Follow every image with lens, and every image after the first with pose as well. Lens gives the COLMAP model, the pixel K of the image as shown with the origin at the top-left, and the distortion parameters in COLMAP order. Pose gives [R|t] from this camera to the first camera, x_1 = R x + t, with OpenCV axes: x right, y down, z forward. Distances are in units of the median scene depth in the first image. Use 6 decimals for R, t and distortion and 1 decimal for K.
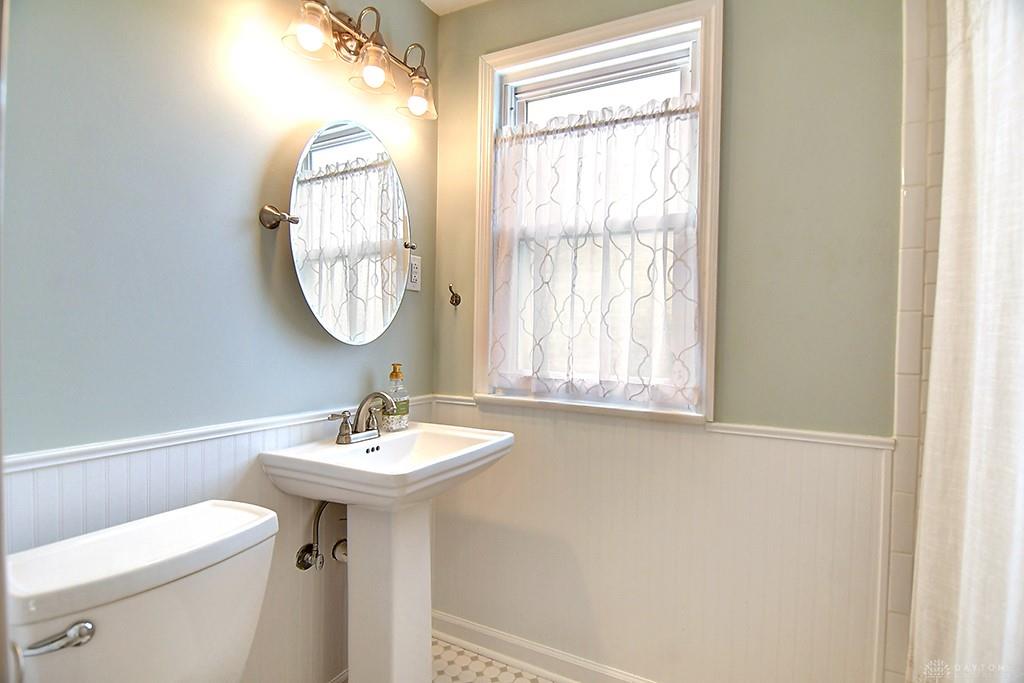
lens RADIAL K [[549.5, 0, 514.7], [0, 549.5, 345.2], [0, 0, 1]] dist [-0.002825, -0.005724]
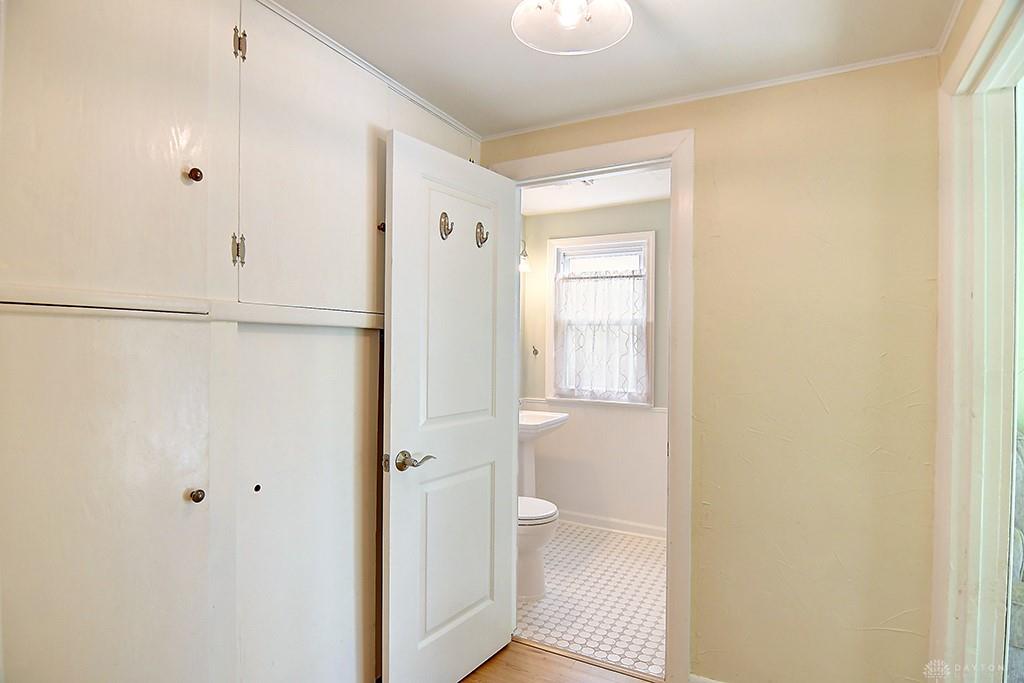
lens RADIAL K [[549.5, 0, 507.5], [0, 549.5, 341.0], [0, 0, 1]] dist [-0.002825, -0.005724]
pose [[0.999849, -0.009152, -0.014752, -0.211148], [0.008806, 0.999688, -0.023378, -0.088817], [0.014962, 0.023245, 0.999618, -1.251722]]
